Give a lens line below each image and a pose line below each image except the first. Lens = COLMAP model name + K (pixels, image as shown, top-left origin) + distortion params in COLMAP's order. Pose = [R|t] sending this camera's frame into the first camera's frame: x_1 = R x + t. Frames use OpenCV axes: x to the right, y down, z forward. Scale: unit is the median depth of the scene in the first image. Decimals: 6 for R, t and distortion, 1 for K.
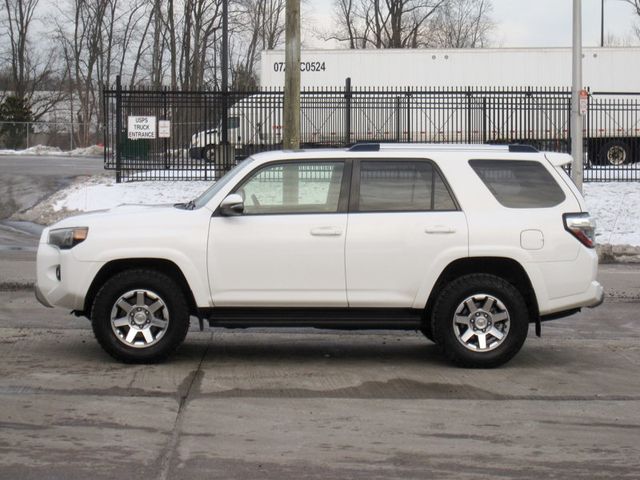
lens RADIAL K [[1717.6, 0, 320.0], [0, 1717.6, 240.0], [0, 0, 1]] dist [-0.085022, -0.101814]
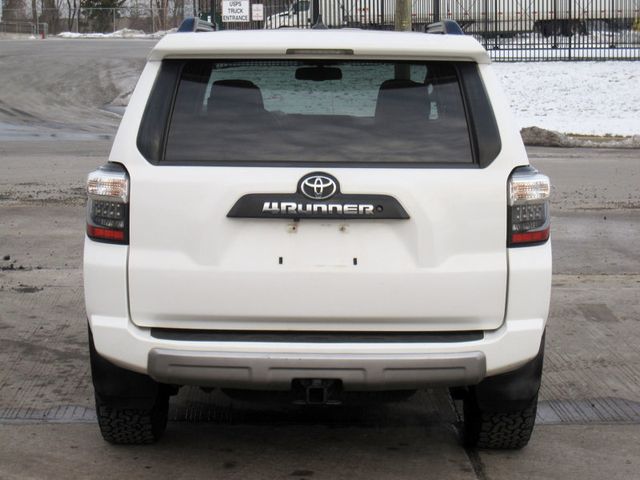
lens RADIAL K [[1462.8, 0, 320.0], [0, 1462.8, 240.0], [0, 0, 1]] dist [-0.074176, -0.560241]
pose [[0.999607, -0.007437, -0.027023, -0.030770], [0.009856, 0.995844, 0.090540, -0.007738], [0.026238, -0.090771, 0.995526, 0.120737]]
